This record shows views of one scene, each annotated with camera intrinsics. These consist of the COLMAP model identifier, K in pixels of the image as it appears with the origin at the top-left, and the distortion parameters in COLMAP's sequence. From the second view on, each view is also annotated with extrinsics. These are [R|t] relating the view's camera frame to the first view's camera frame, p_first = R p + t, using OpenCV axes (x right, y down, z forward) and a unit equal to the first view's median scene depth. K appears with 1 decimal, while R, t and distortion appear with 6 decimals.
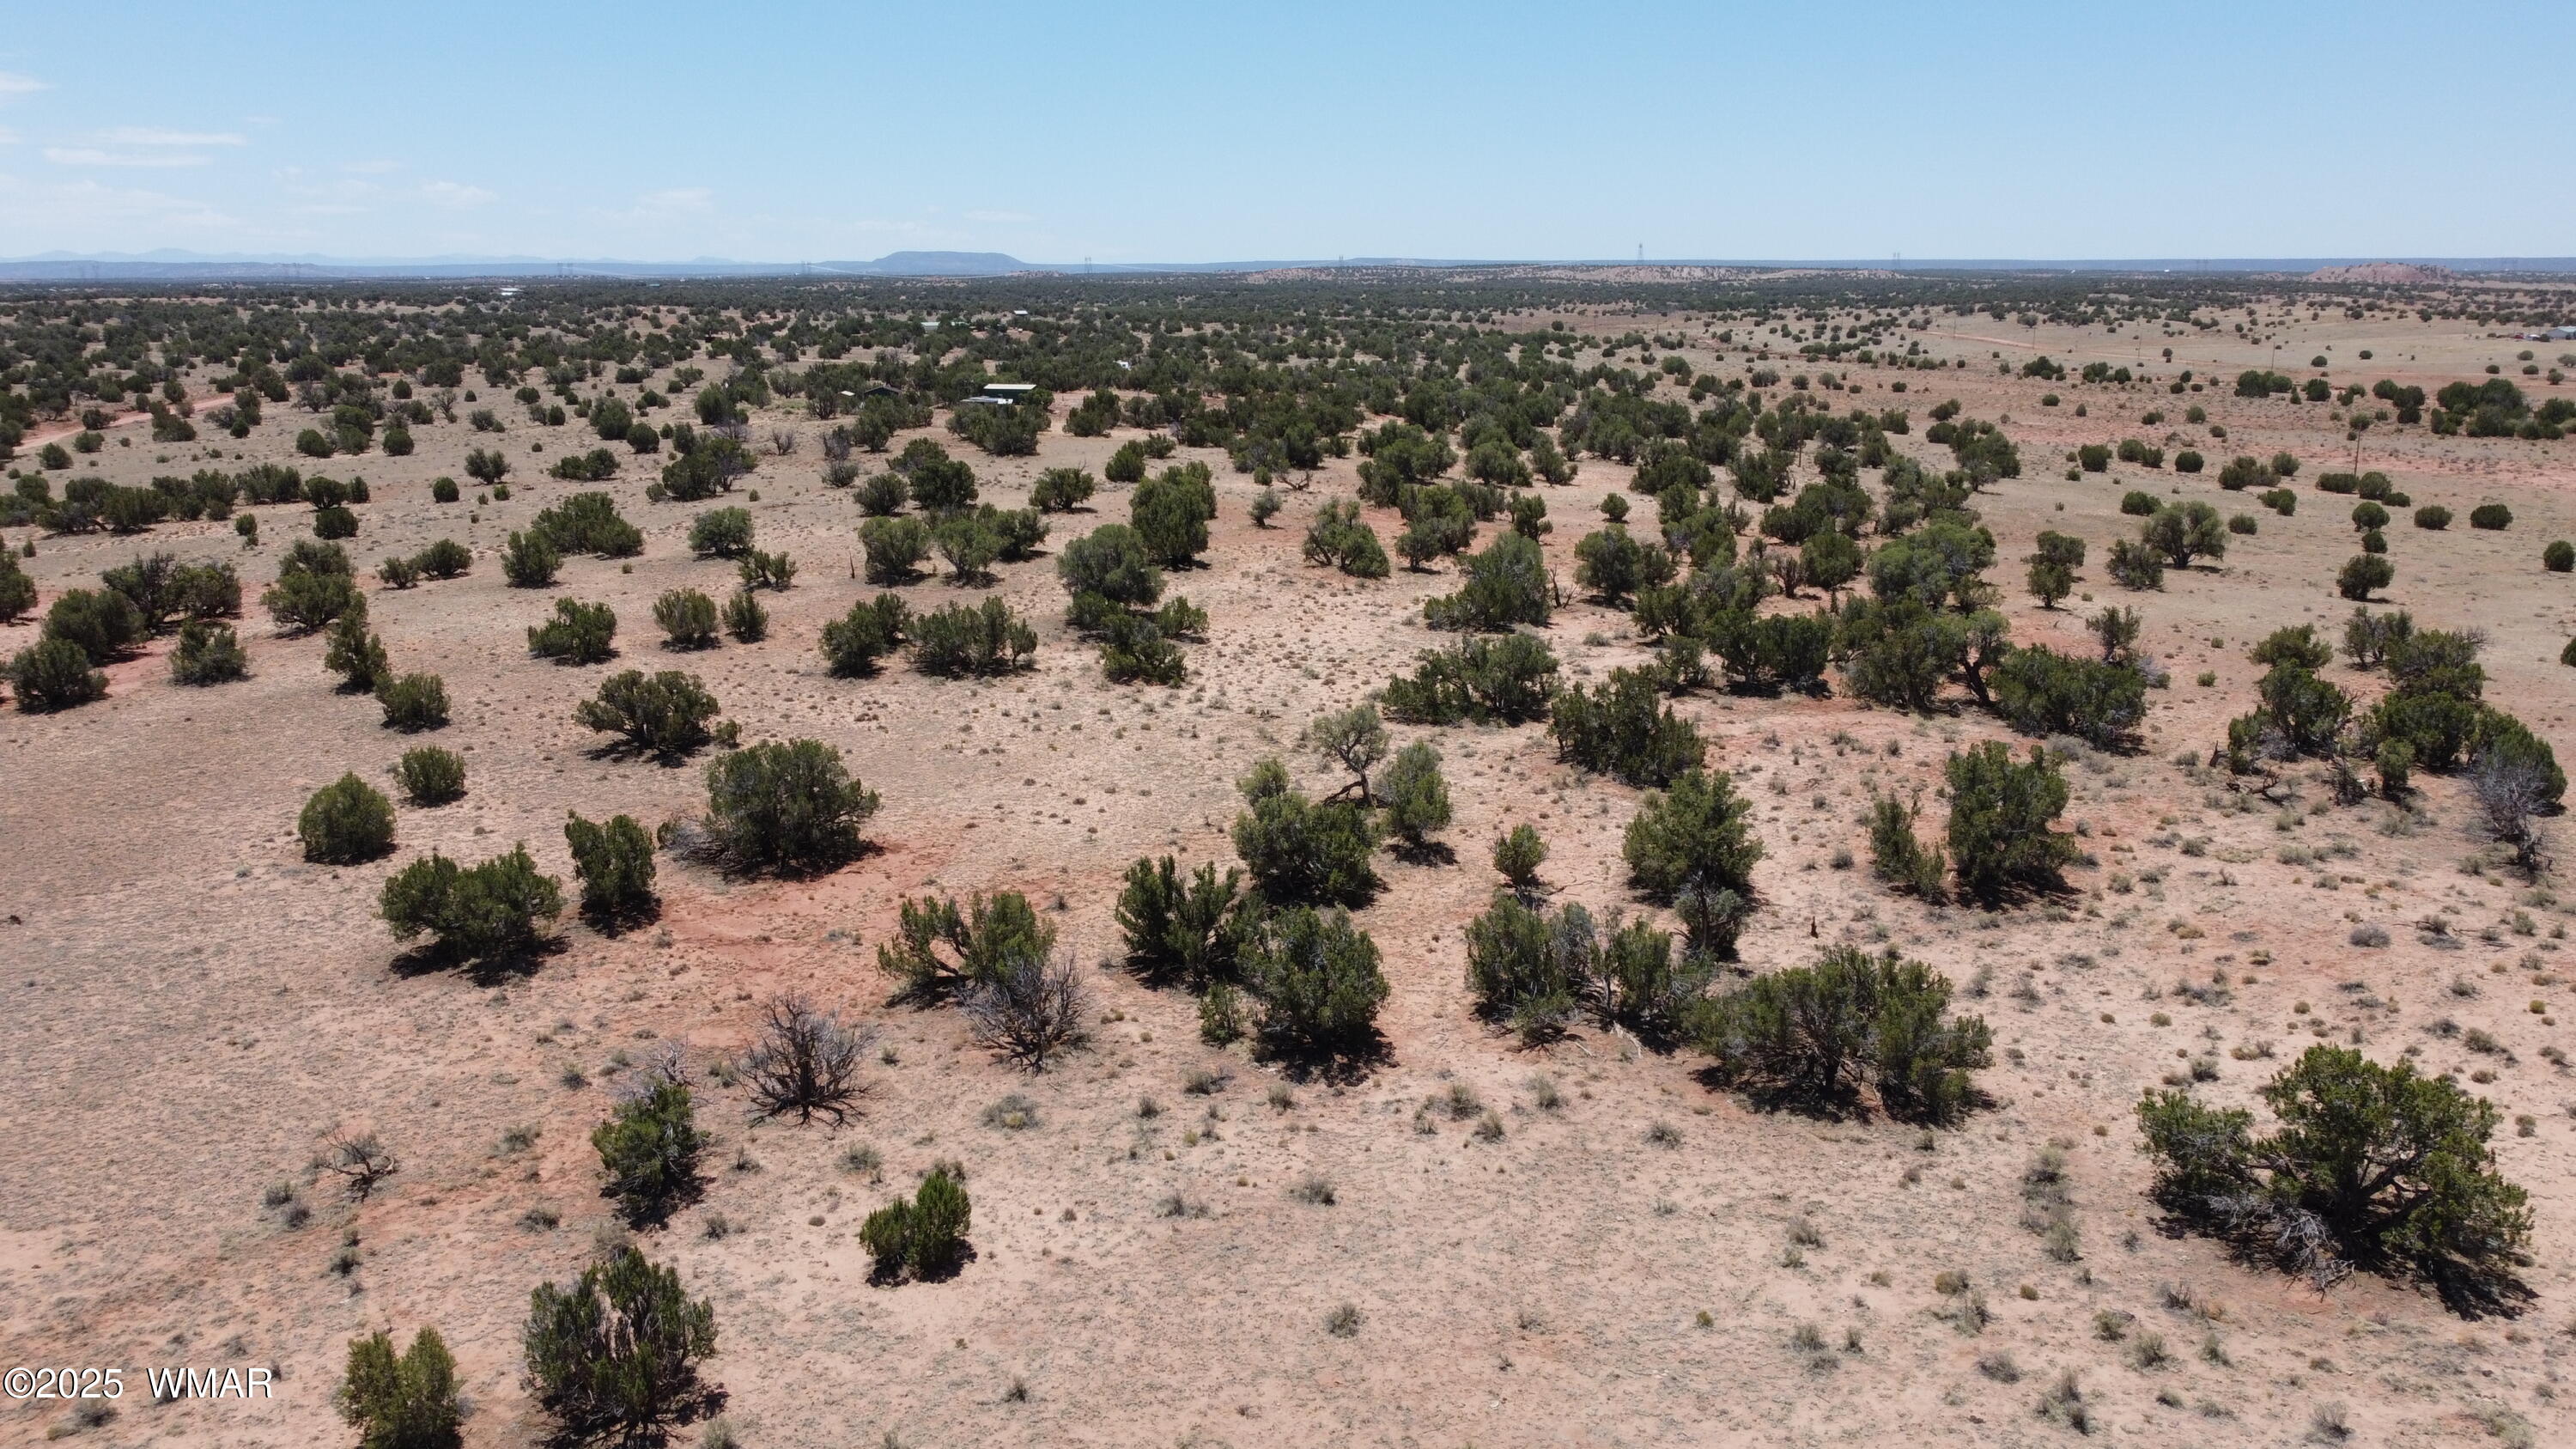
lens RADIAL K [[1956.6, 0, 1286.9], [0, 1956.6, 722.9], [0, 0, 1]] dist [-0.005526, -0.000746]
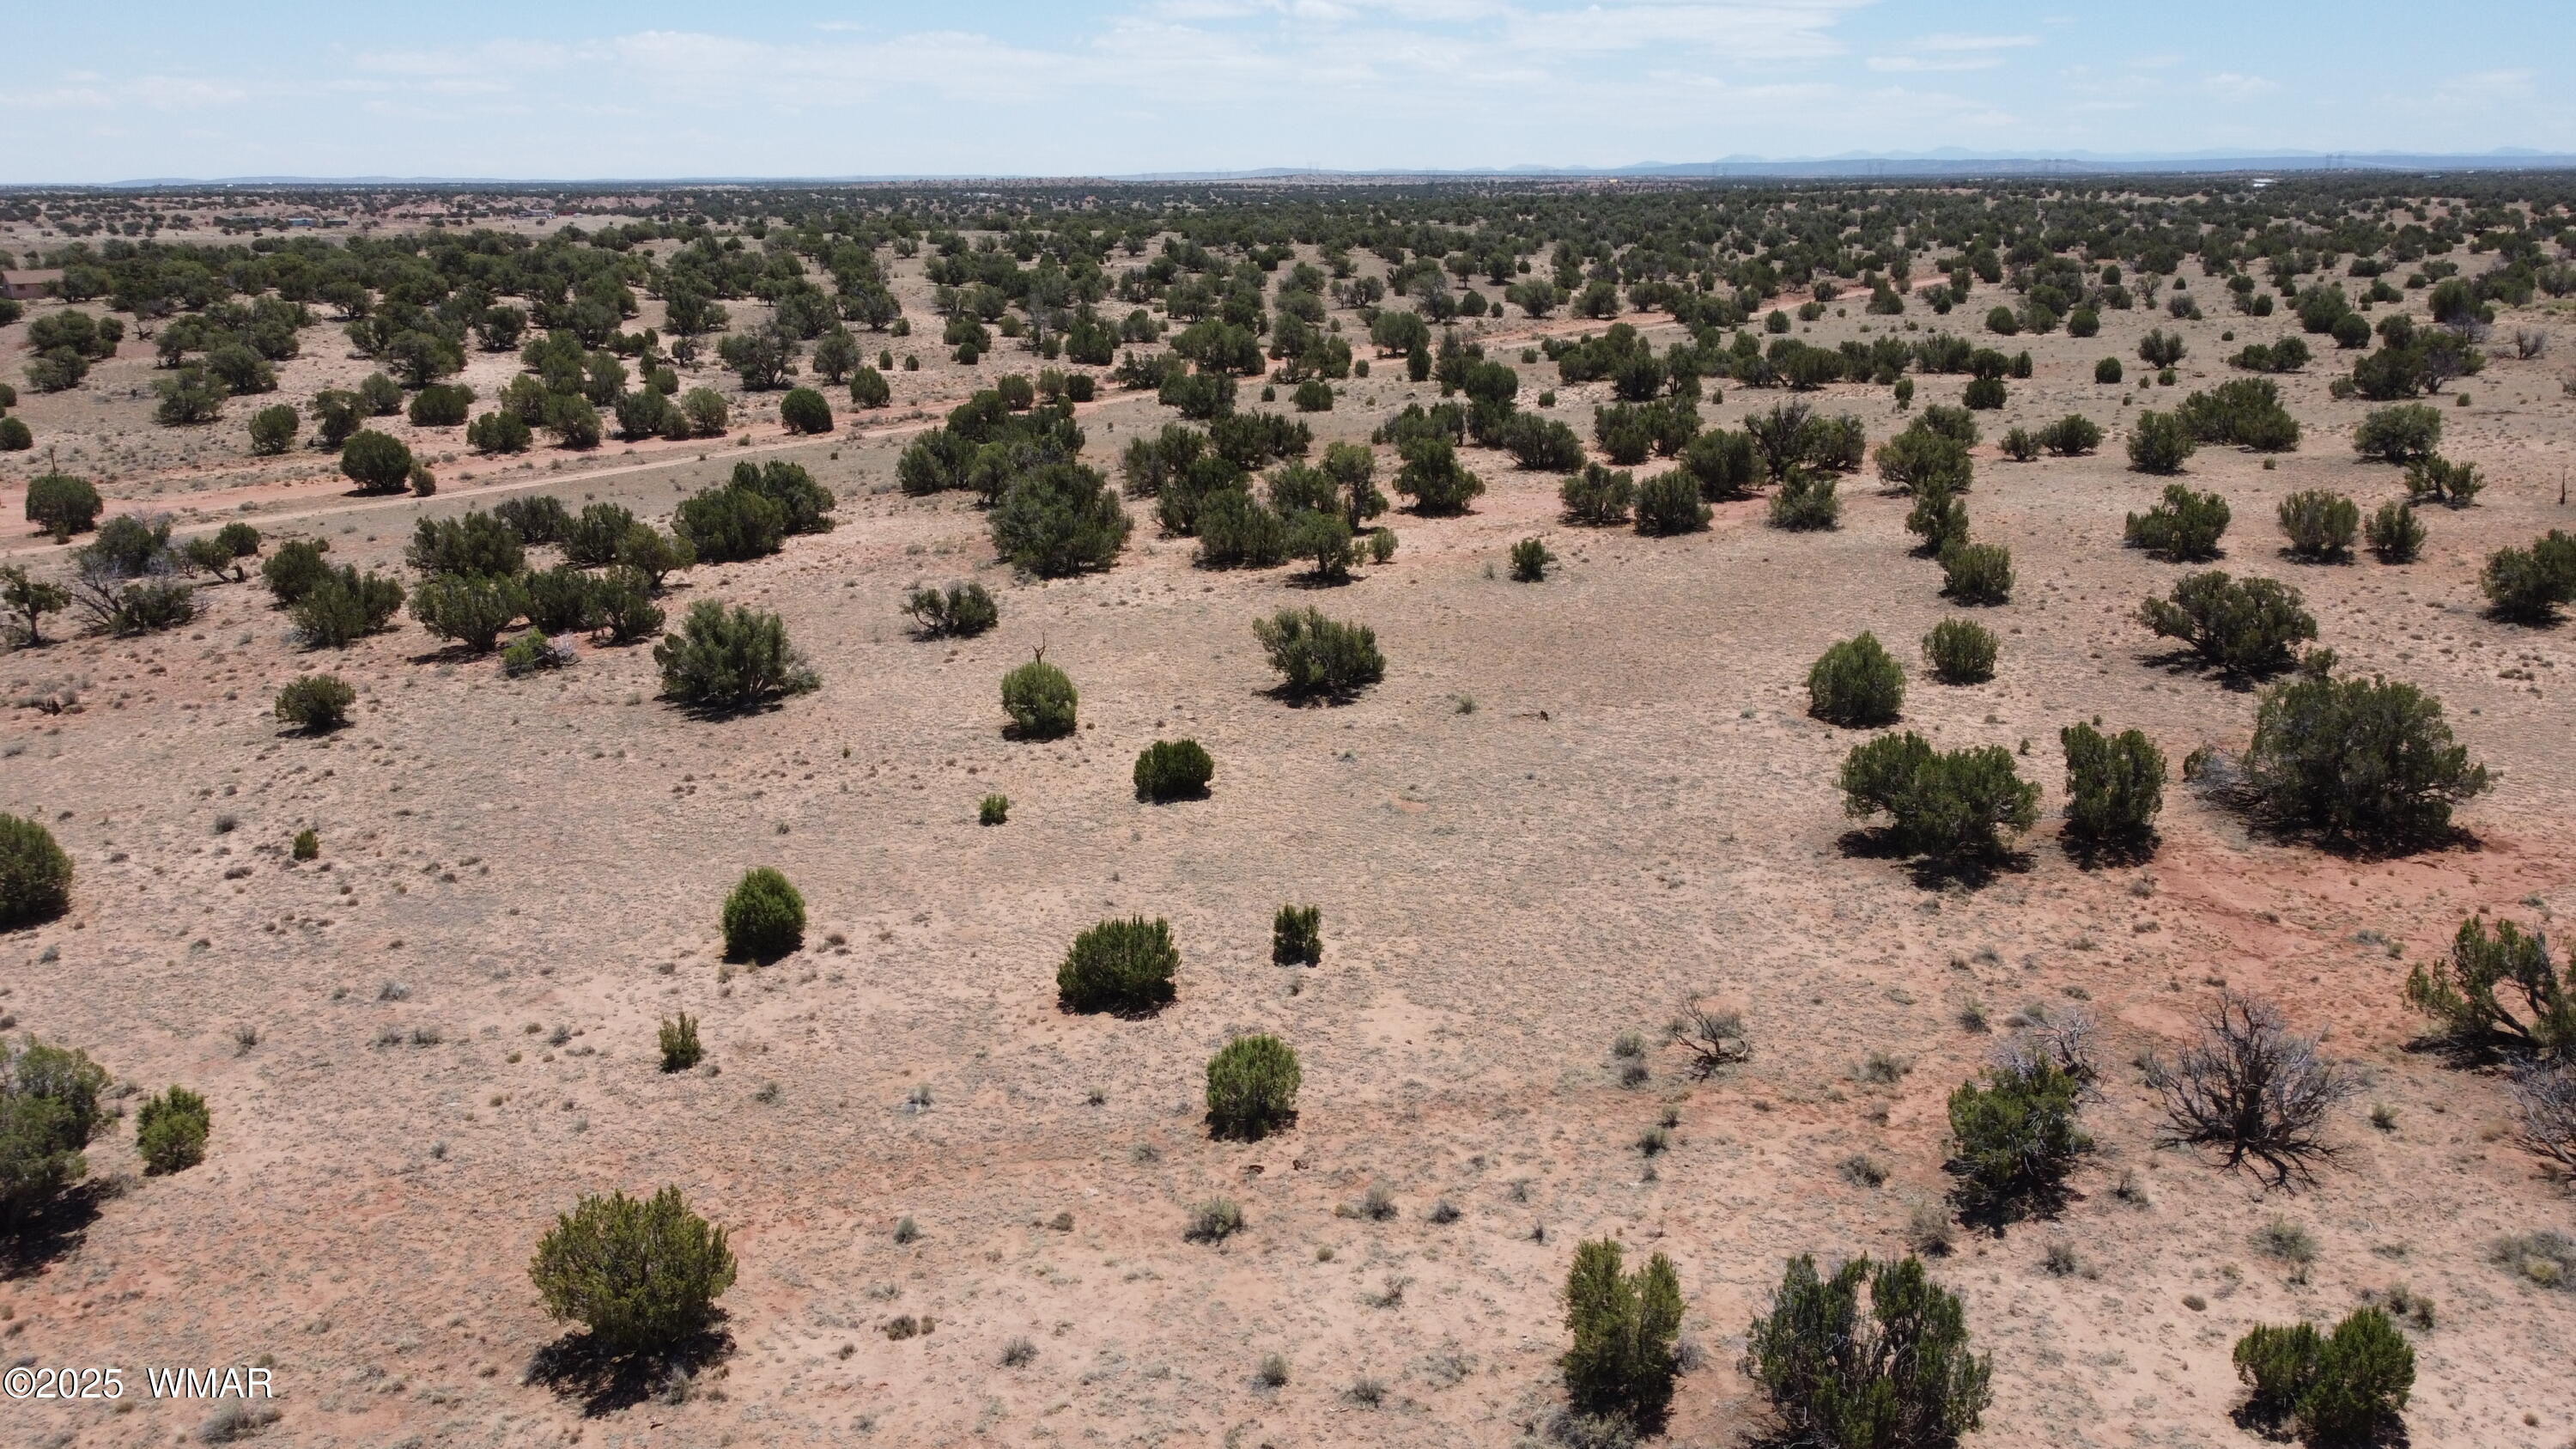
lens RADIAL K [[1956.6, 0, 1285.9], [0, 1956.6, 739.6], [0, 0, 1]] dist [-0.005526, -0.000746]
pose [[0.680012, 0.197109, -0.706209, 0.004016], [-0.156226, 0.980020, 0.123102, 0.003568], [0.716363, 0.026617, 0.697219, 0.119439]]
